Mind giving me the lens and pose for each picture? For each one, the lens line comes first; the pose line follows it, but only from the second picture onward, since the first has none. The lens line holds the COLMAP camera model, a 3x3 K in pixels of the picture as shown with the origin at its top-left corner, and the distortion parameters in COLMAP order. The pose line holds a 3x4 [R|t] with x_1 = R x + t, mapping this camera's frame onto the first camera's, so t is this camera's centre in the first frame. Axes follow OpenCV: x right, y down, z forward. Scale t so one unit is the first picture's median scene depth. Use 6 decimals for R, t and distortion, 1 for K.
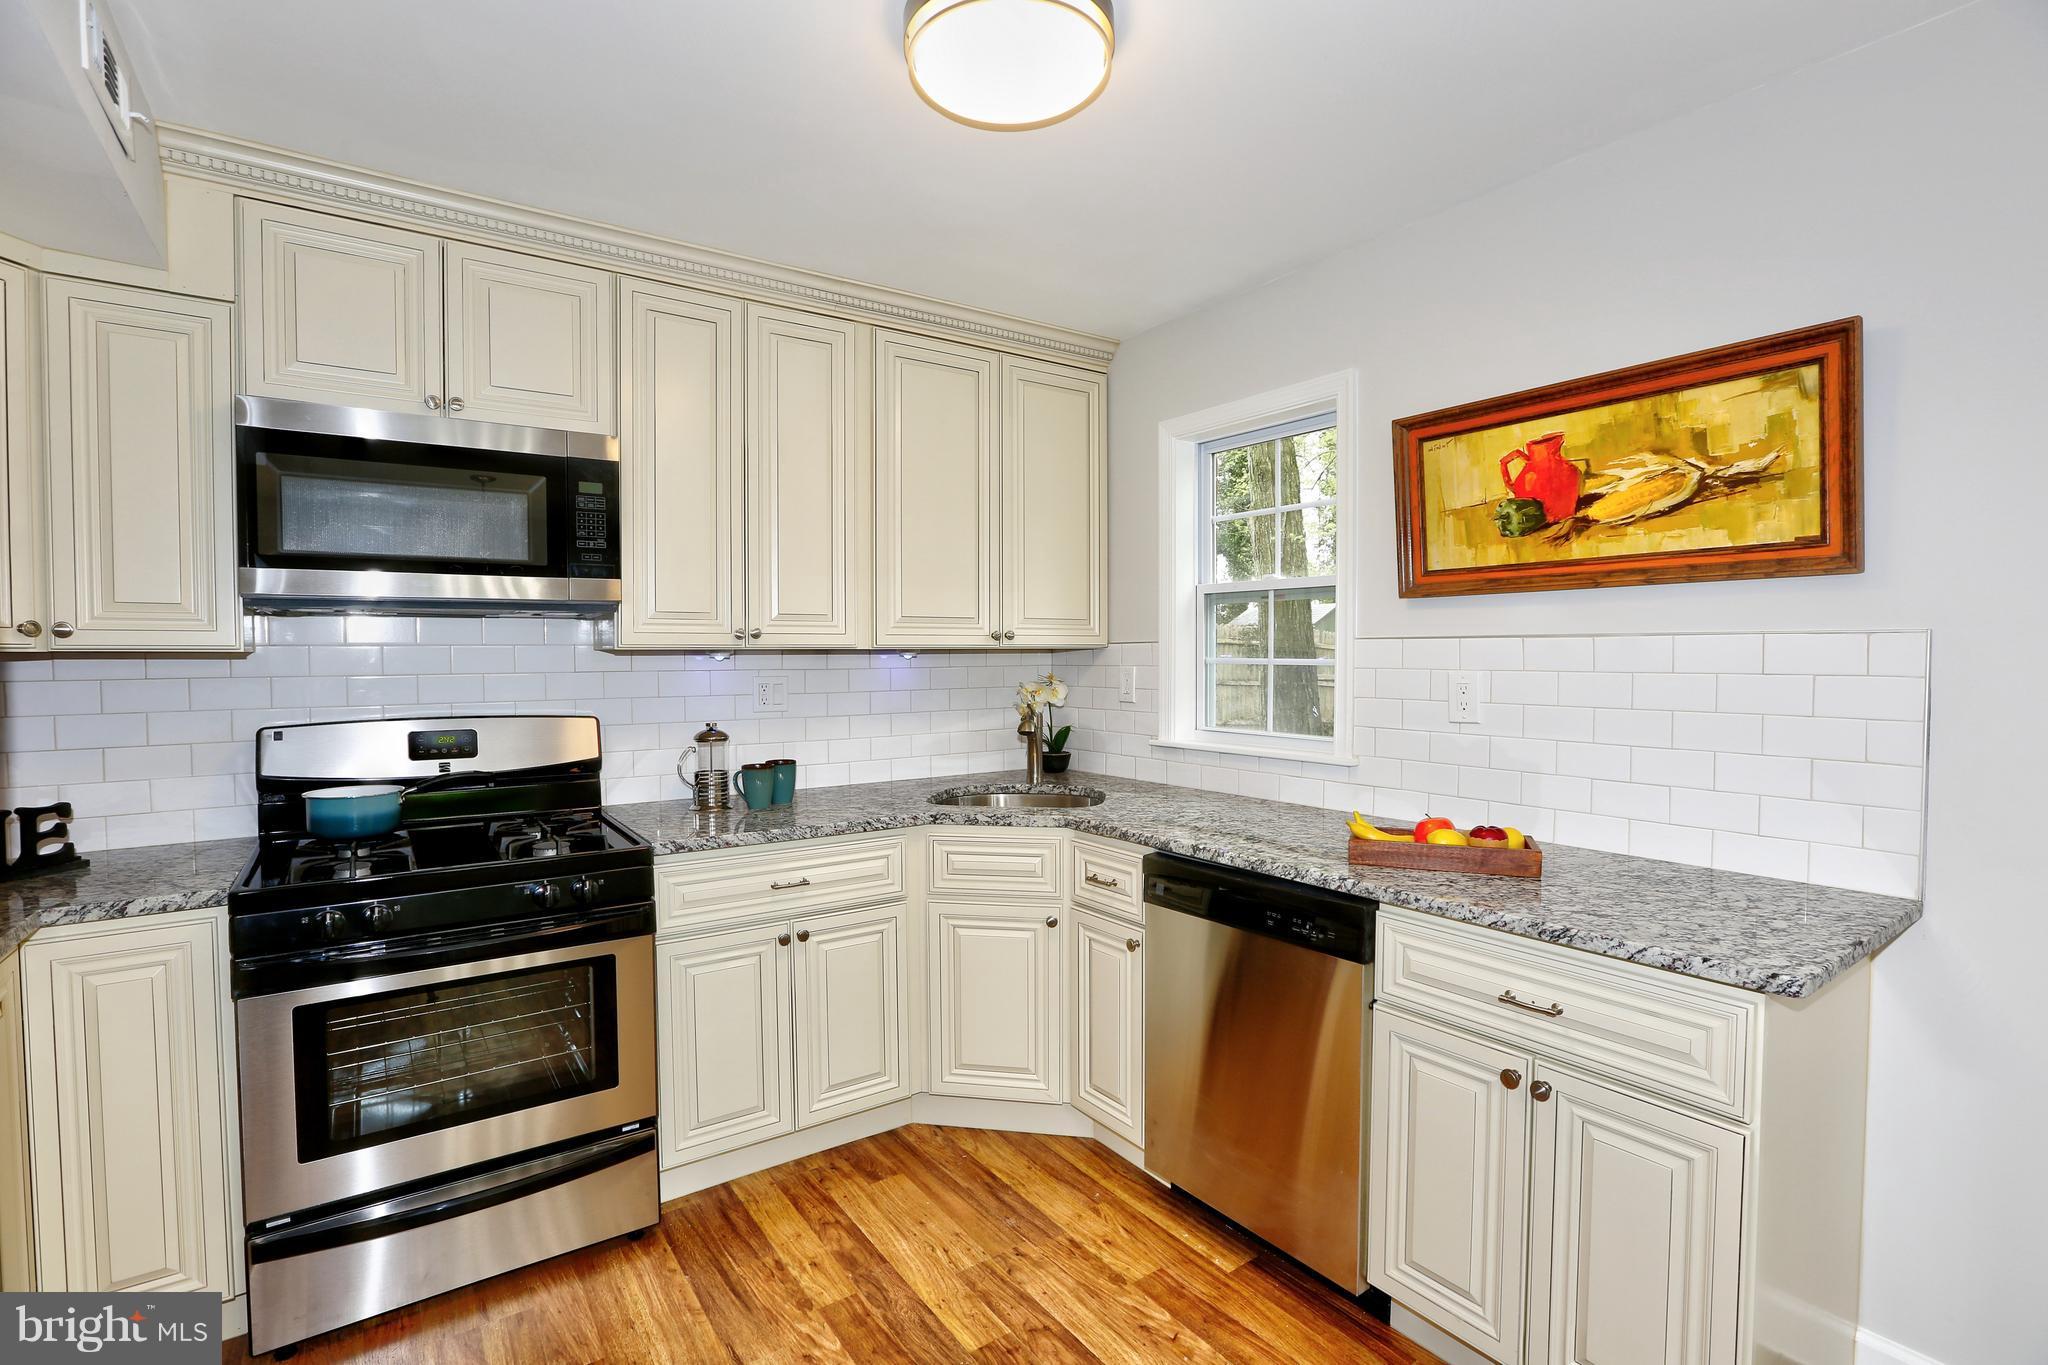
lens RADIAL K [[938.5, 0, 1022.3], [0, 938.5, 680.8], [0, 0, 1]] dist [-0.051288, 0.020958]
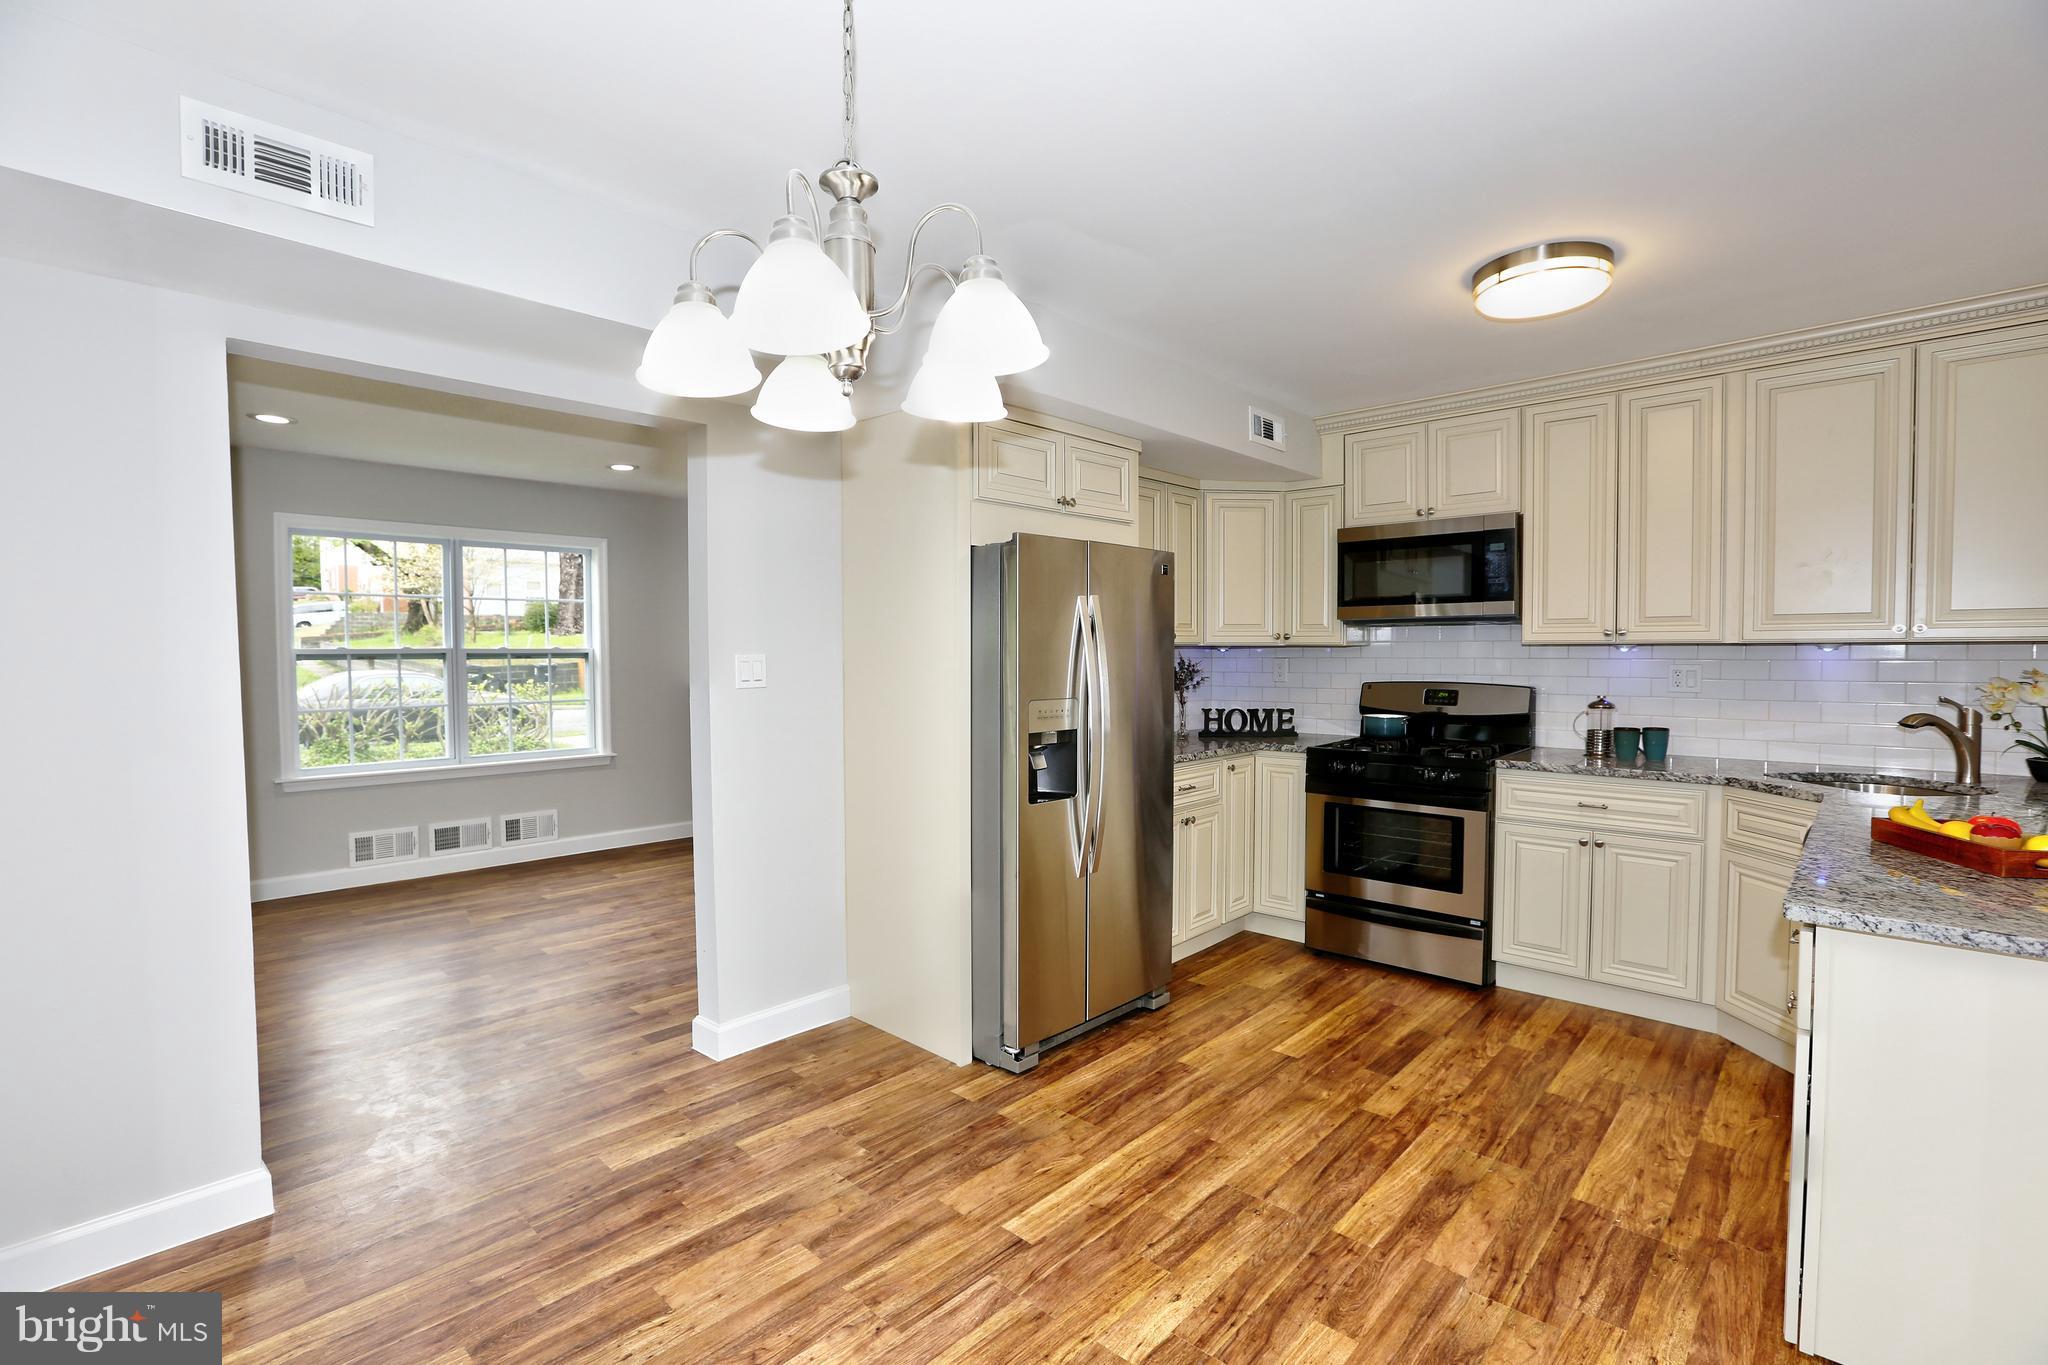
lens RADIAL K [[938.5, 0, 1022.3], [0, 938.5, 680.8], [0, 0, 1]] dist [-0.051288, 0.020958]
pose [[0.201990, 0.034819, -0.978768, 0.979027], [-0.026200, 0.999202, 0.030139, 0.003869], [0.979037, 0.019556, 0.202741, -0.160380]]
